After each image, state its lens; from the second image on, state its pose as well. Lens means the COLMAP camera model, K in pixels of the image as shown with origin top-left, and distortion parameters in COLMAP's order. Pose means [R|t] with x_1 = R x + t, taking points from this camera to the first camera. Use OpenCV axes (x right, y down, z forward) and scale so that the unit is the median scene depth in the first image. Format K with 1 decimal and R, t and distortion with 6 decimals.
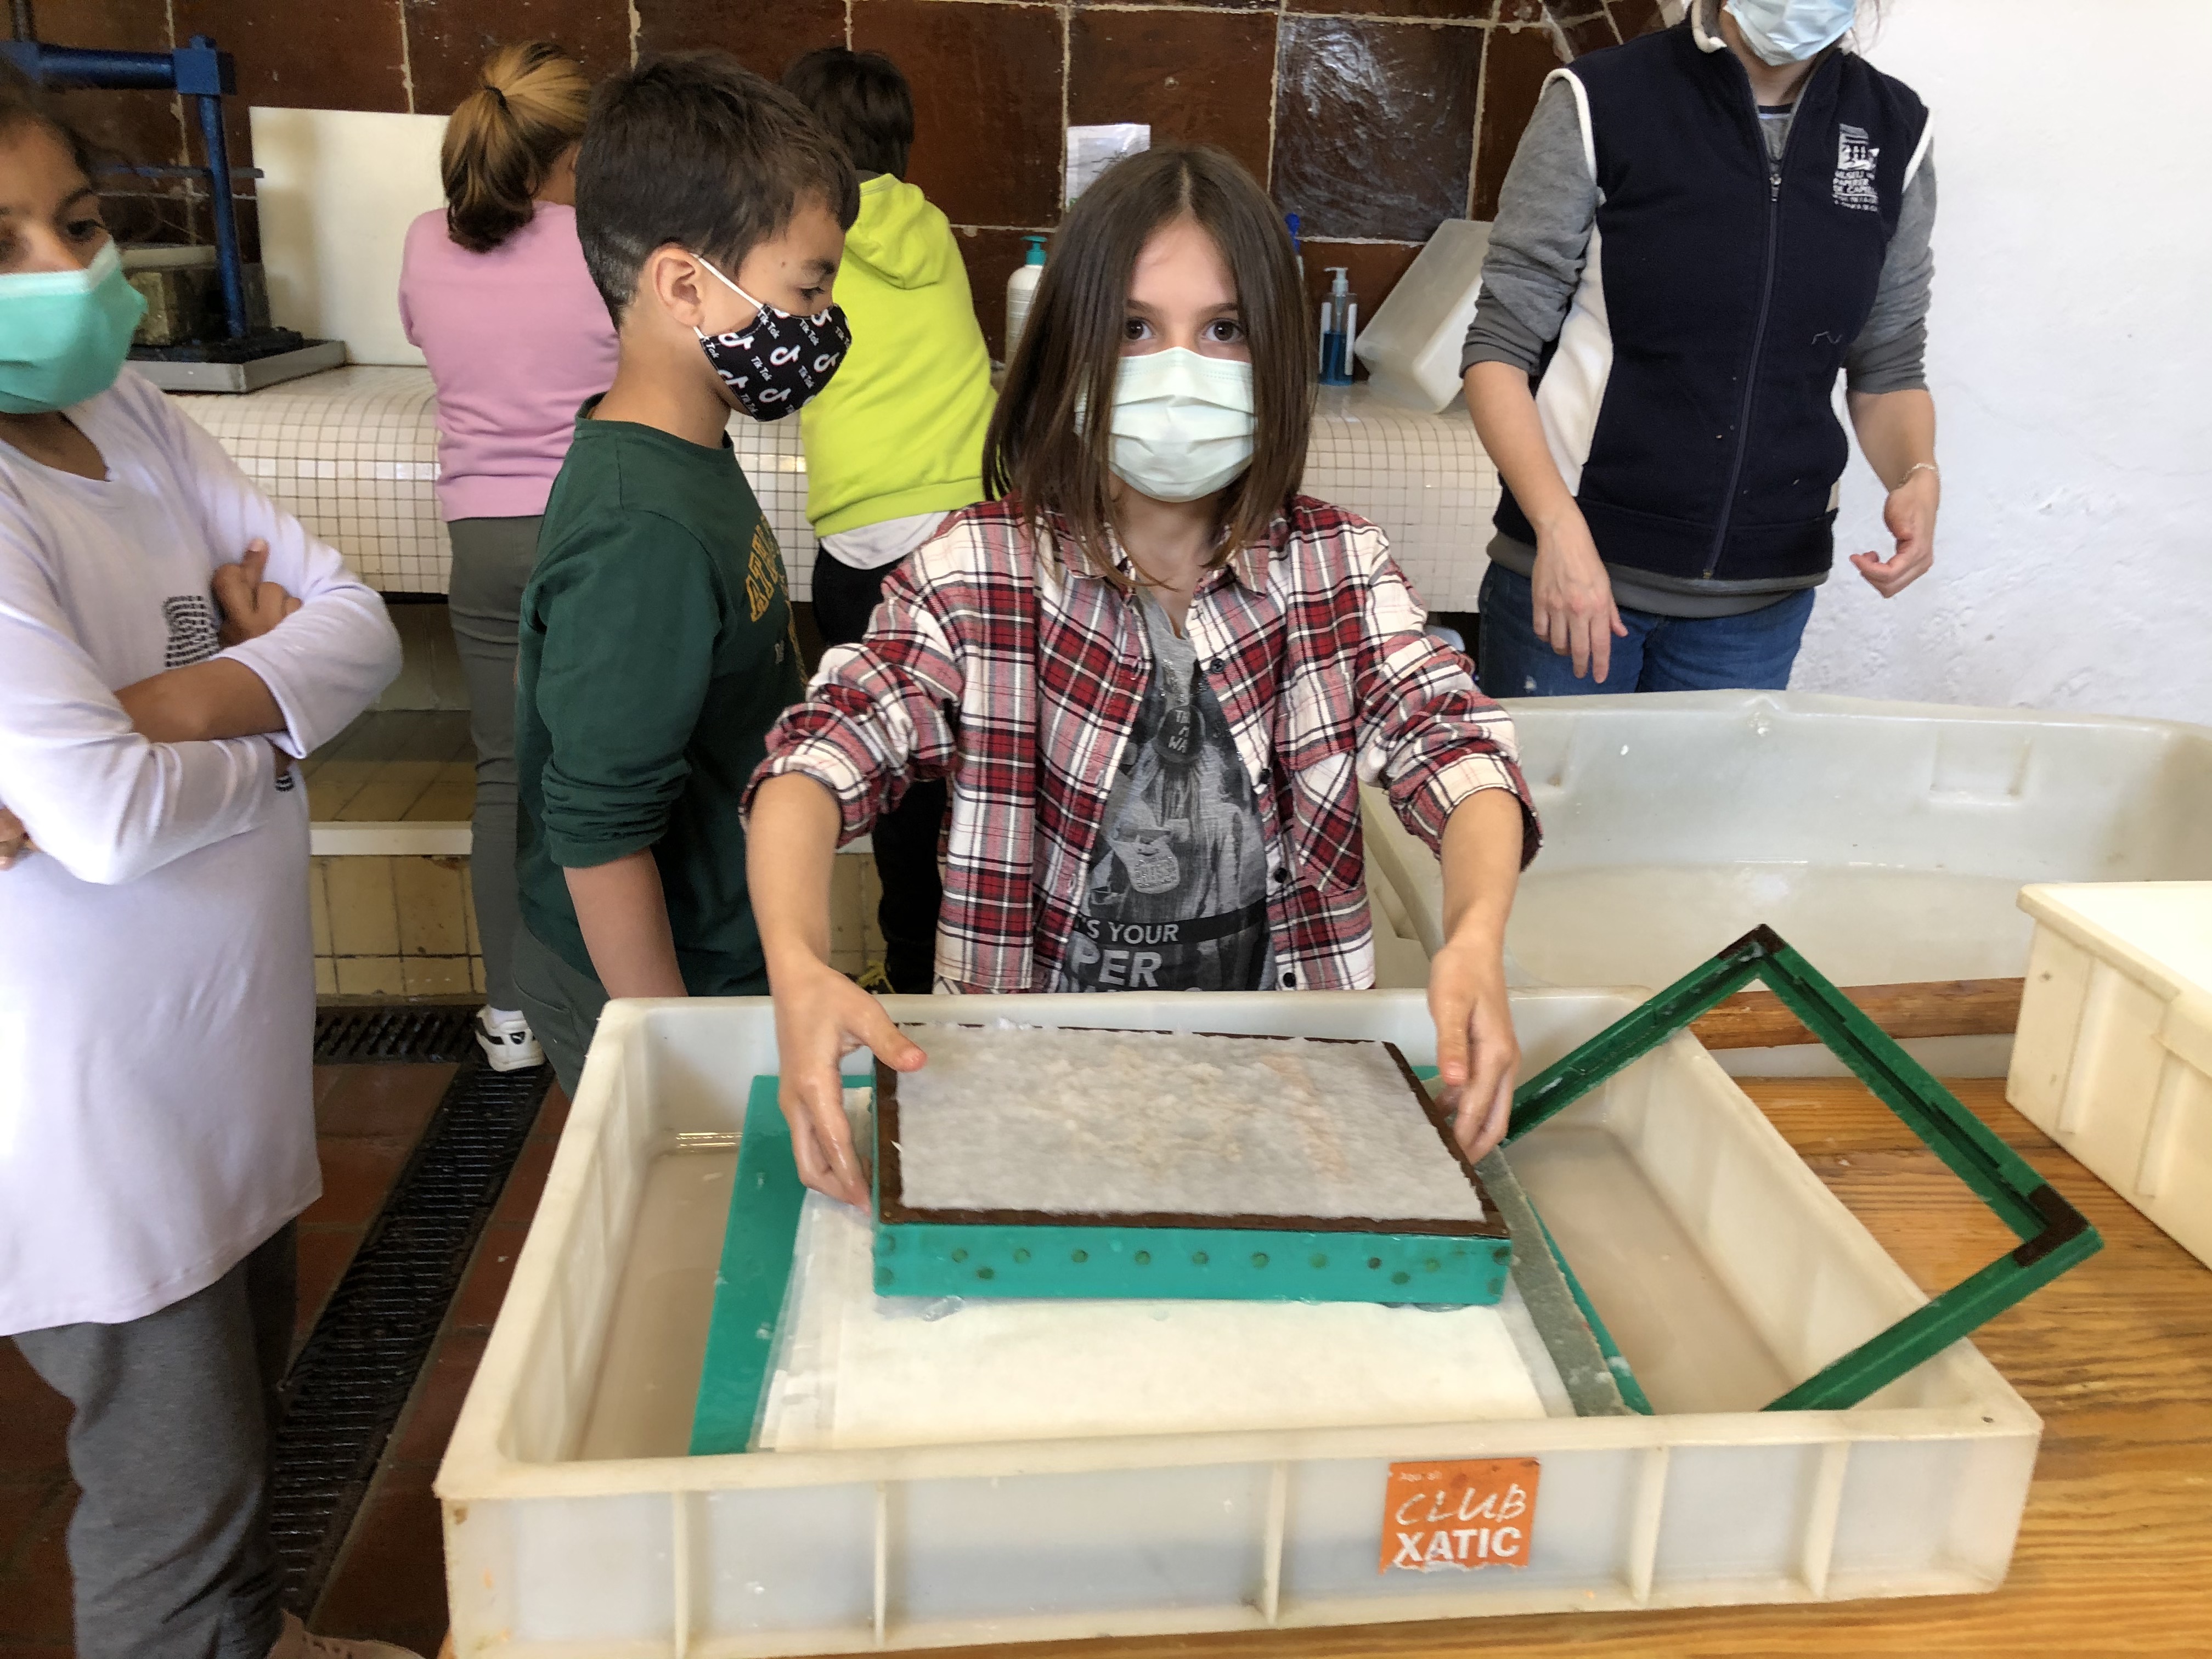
lens RADIAL K [[1816.6, 0, 1109.3], [0, 1816.6, 831.4], [0, 0, 1]] dist [0.002831, -0.005594]
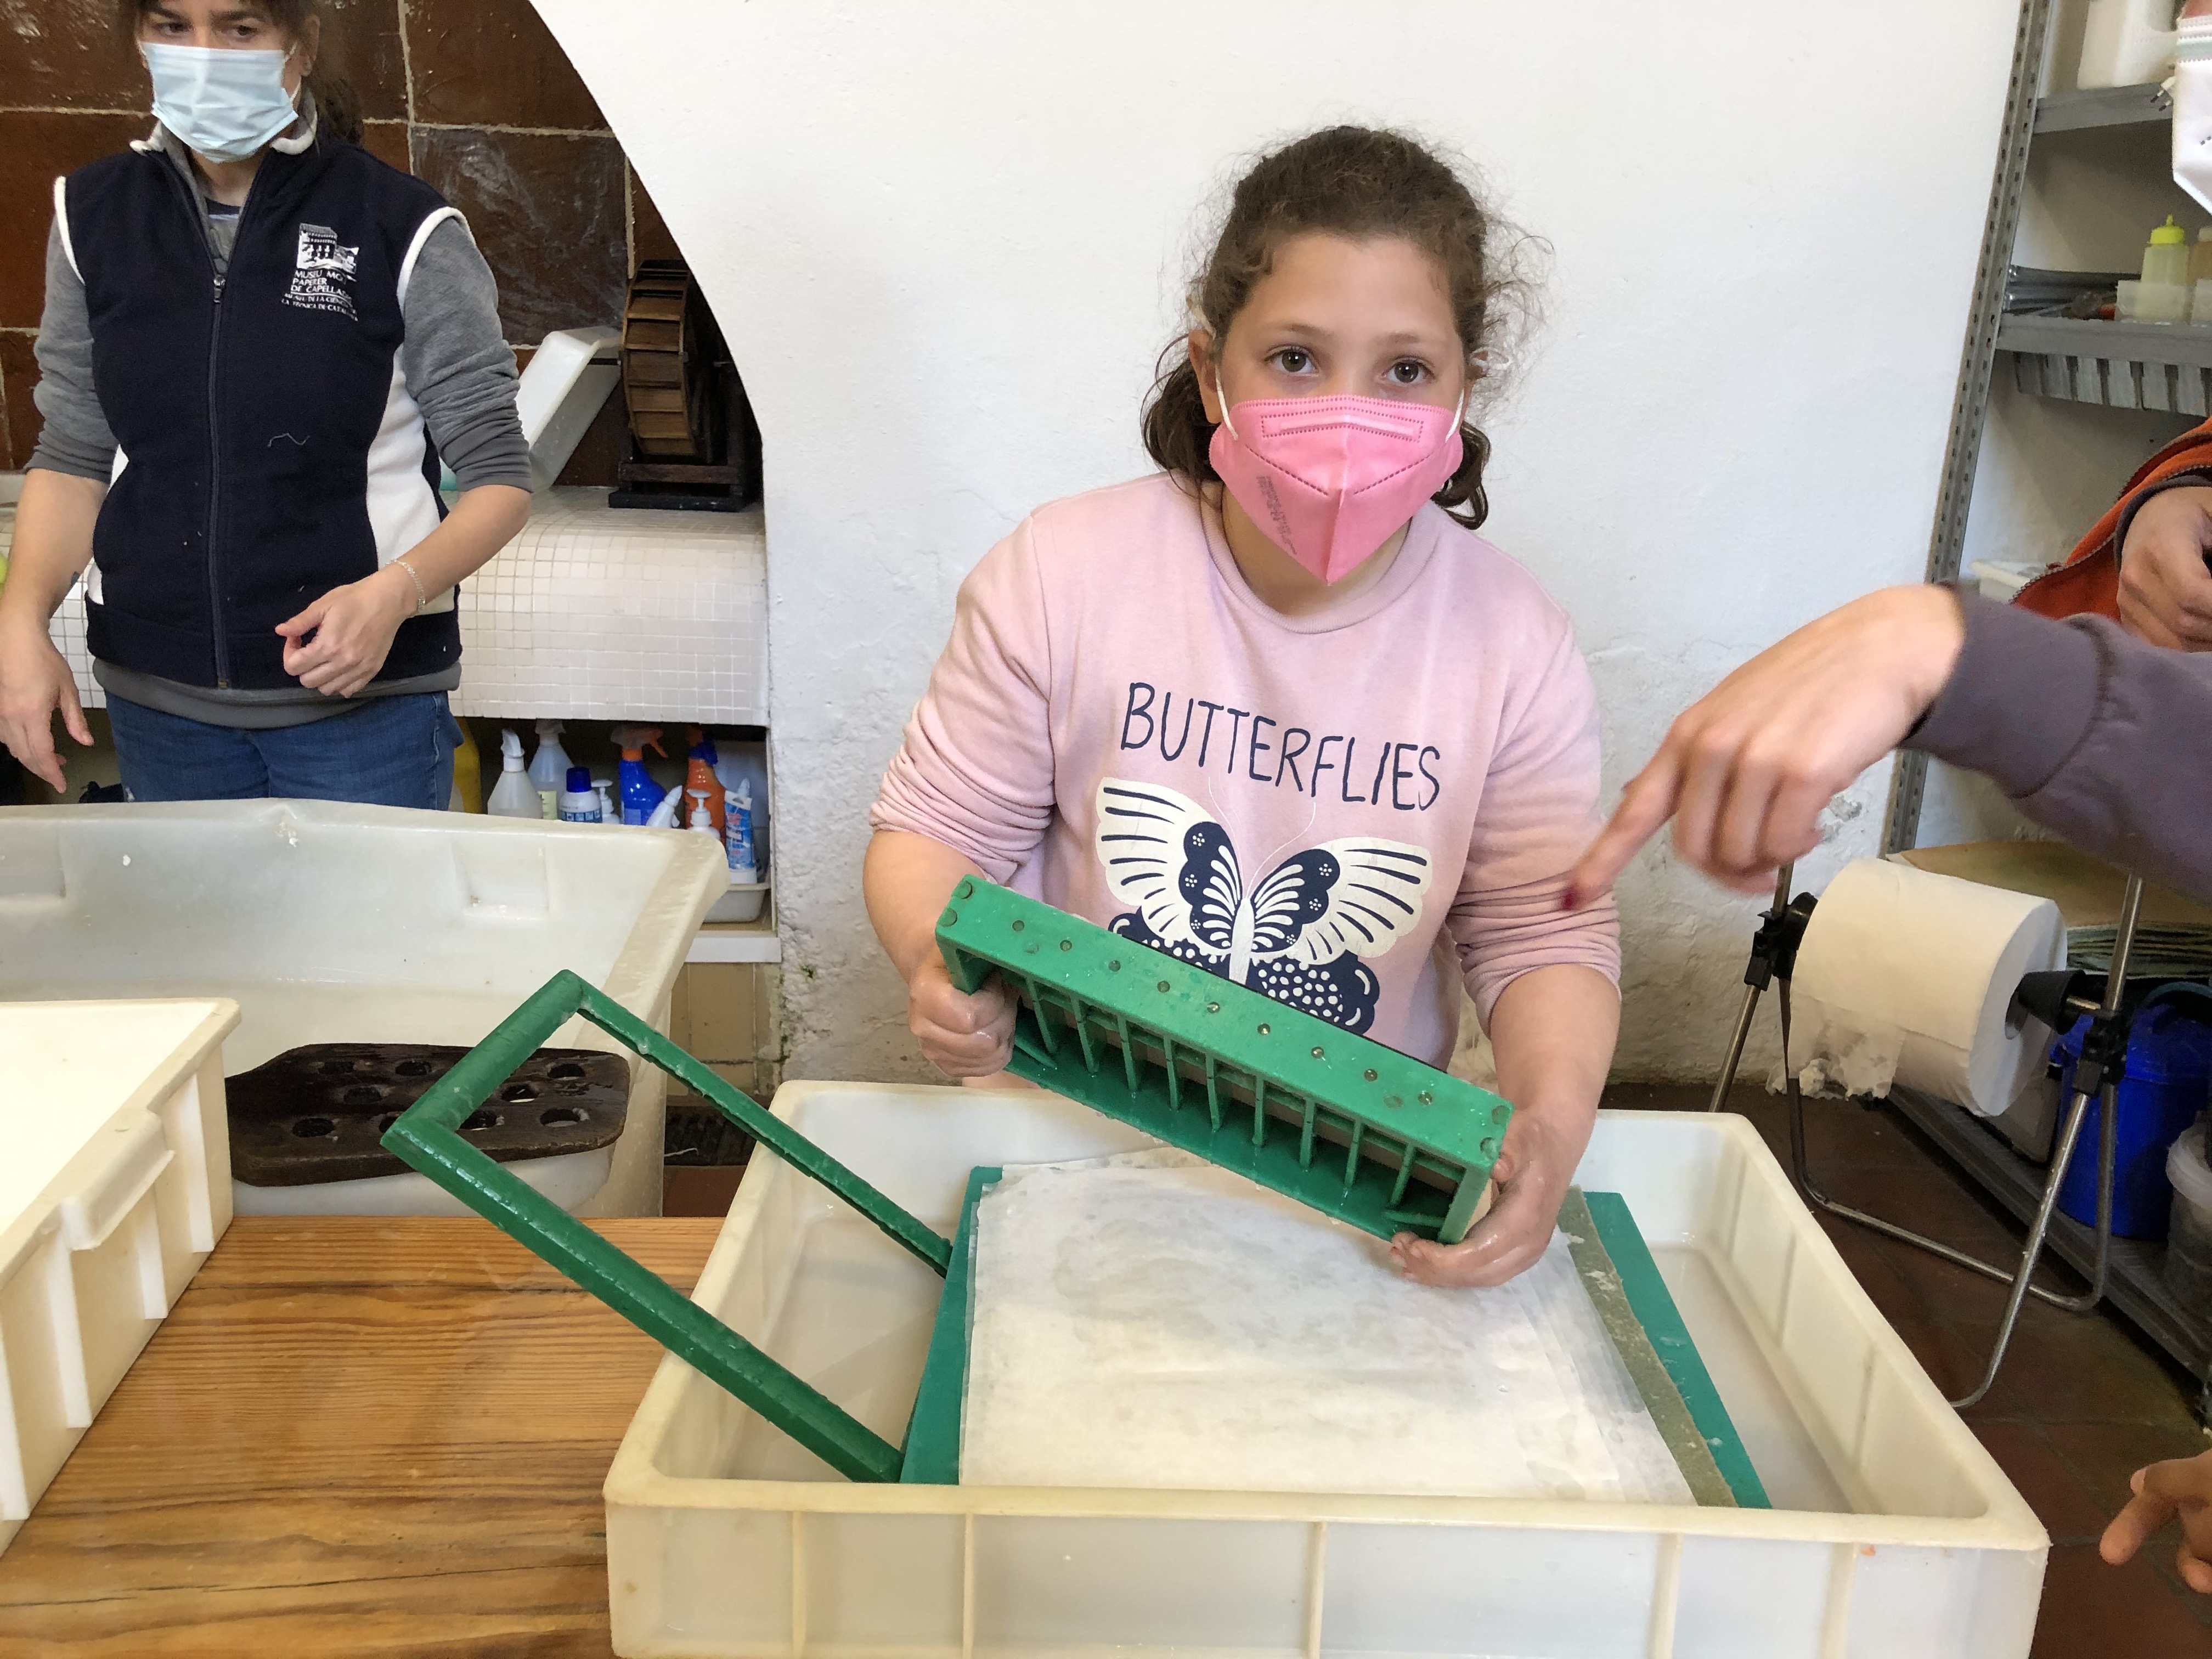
lens RADIAL K [[1816.6, 0, 1108.3], [0, 1816.6, 829.8], [0, 0, 1]] dist [0.002831, -0.005594]
pose [[0.999947, 0.003922, -0.009532, 0.514367], [-0.004486, 0.998193, -0.059923, -0.003584], [0.009280, 0.059962, 0.998158, 0.027477]]
